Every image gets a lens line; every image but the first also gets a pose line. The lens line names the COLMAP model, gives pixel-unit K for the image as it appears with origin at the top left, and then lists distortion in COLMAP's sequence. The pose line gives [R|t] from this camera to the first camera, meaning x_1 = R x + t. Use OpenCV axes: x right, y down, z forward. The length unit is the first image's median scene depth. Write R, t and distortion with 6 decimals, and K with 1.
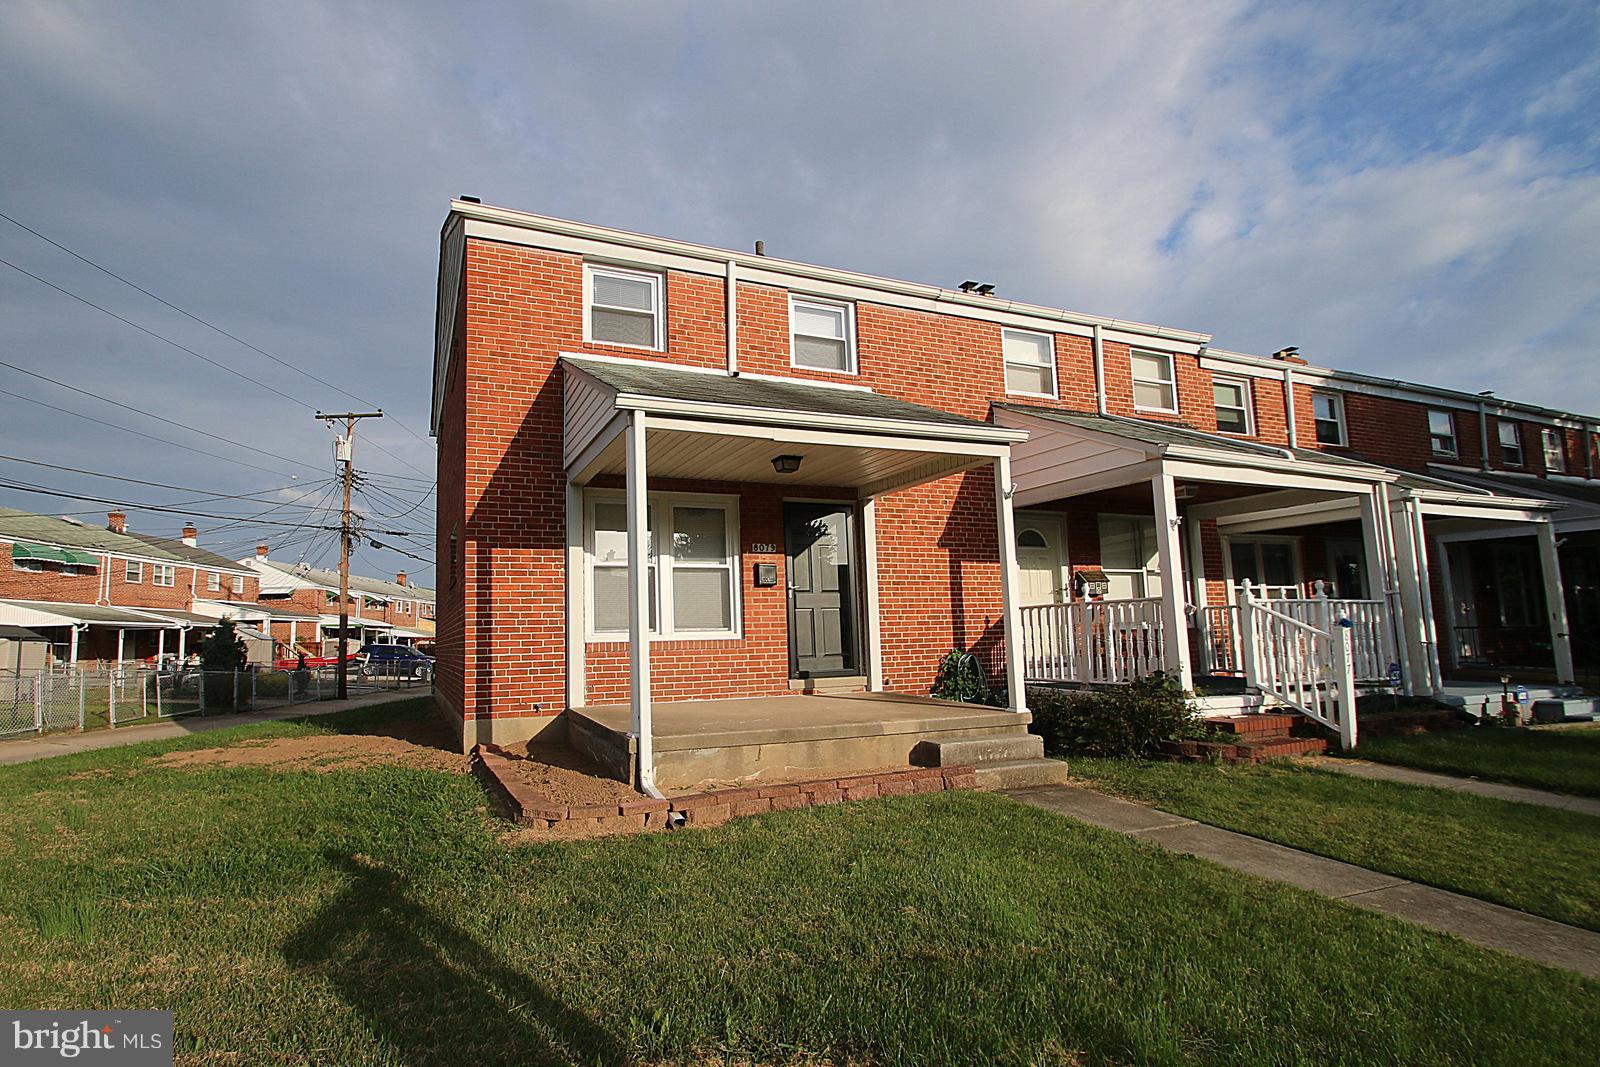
lens RADIAL K [[797.8, 0, 733.5], [0, 797.8, 564.0], [0, 0, 1]] dist [0.006101, -0.010583]
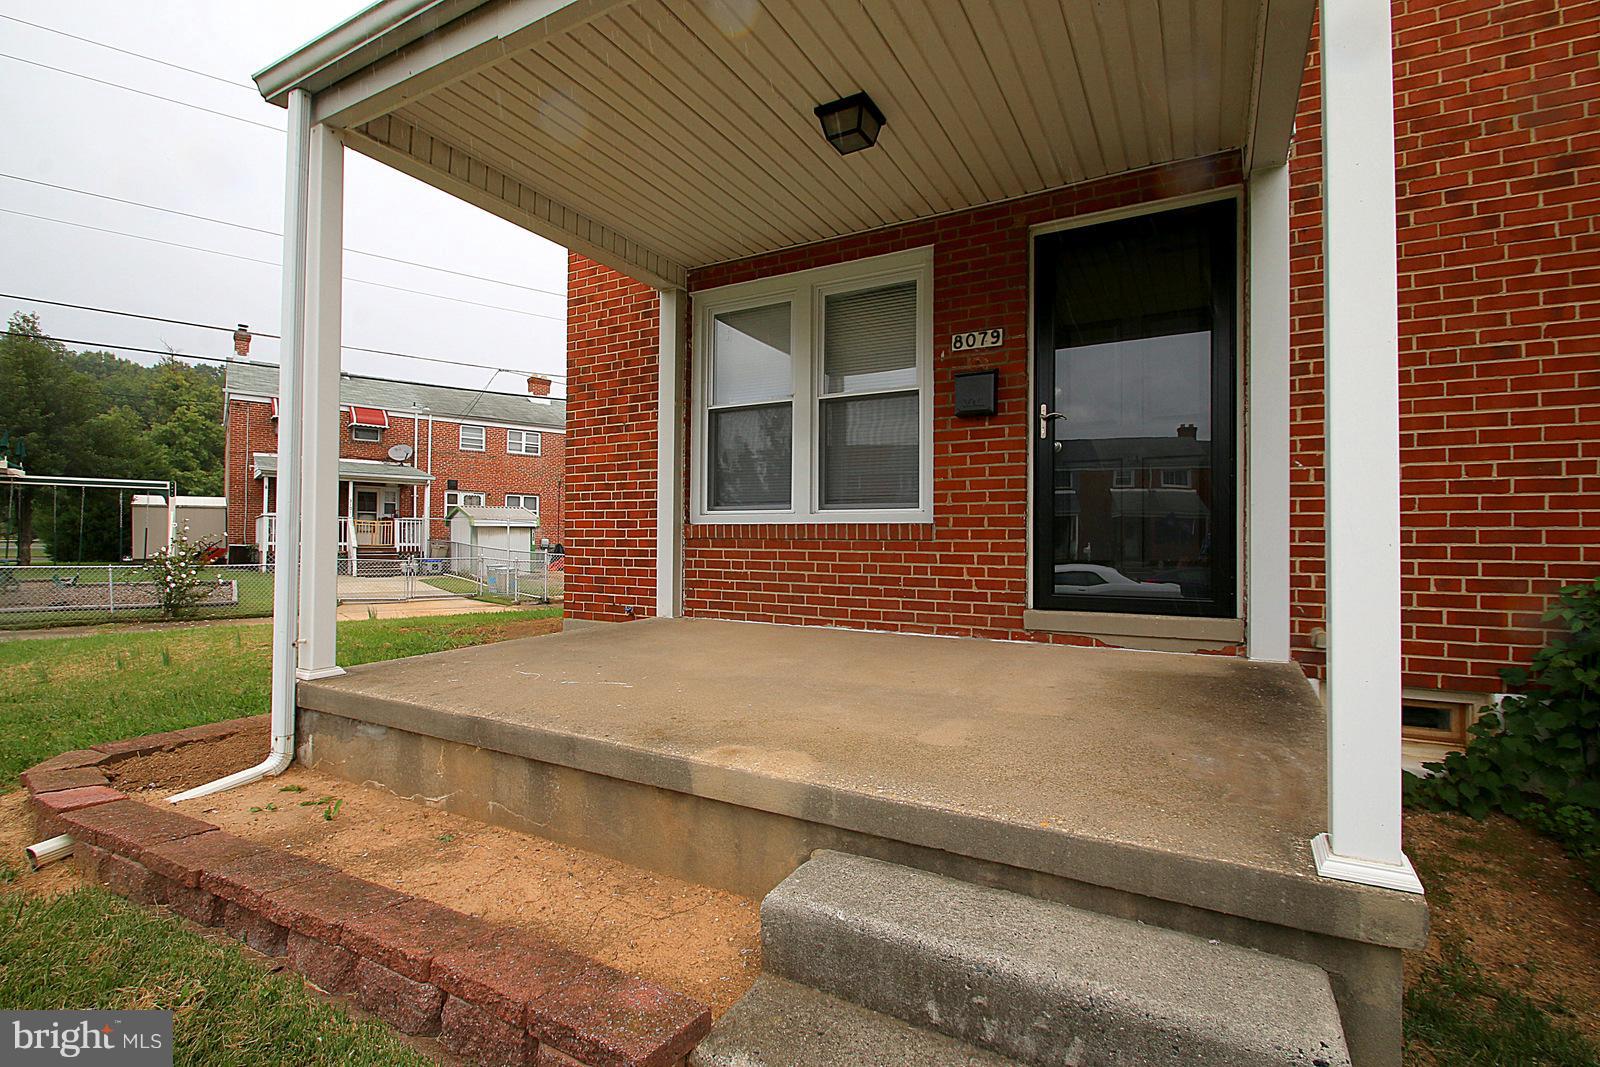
lens RADIAL K [[742.1, 0, 792.1], [0, 742.1, 537.1], [0, 0, 1]] dist [0.010918, -0.014650]
pose [[0.616332, 0.024652, -0.787100, 0.323355], [0.053175, 0.995926, 0.072830, 0.059792], [0.785689, -0.086741, 0.612511, 0.600258]]
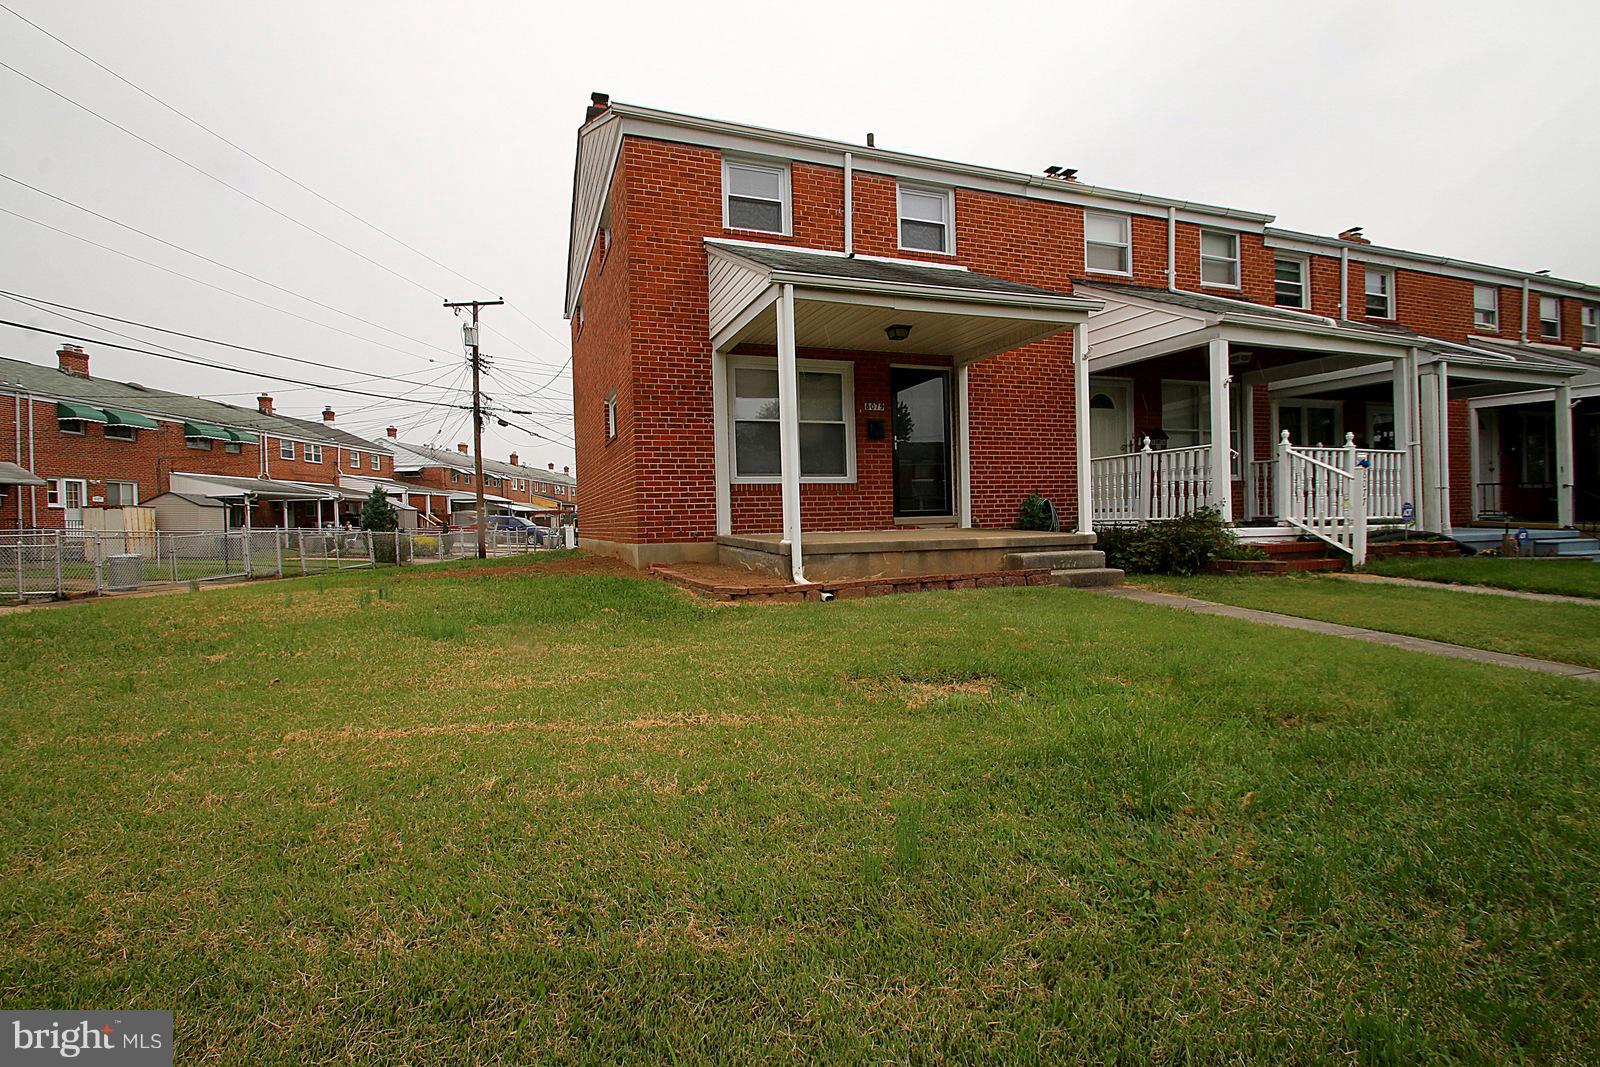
lens RADIAL K [[742.1, 0, 792.1], [0, 742.1, 537.1], [0, 0, 1]] dist [0.010918, -0.014650]
pose [[0.999496, 0.000631, -0.031747, -0.047843], [0.003186, 0.992766, 0.120023, 0.038099], [0.031593, -0.120064, 0.992263, -0.123081]]
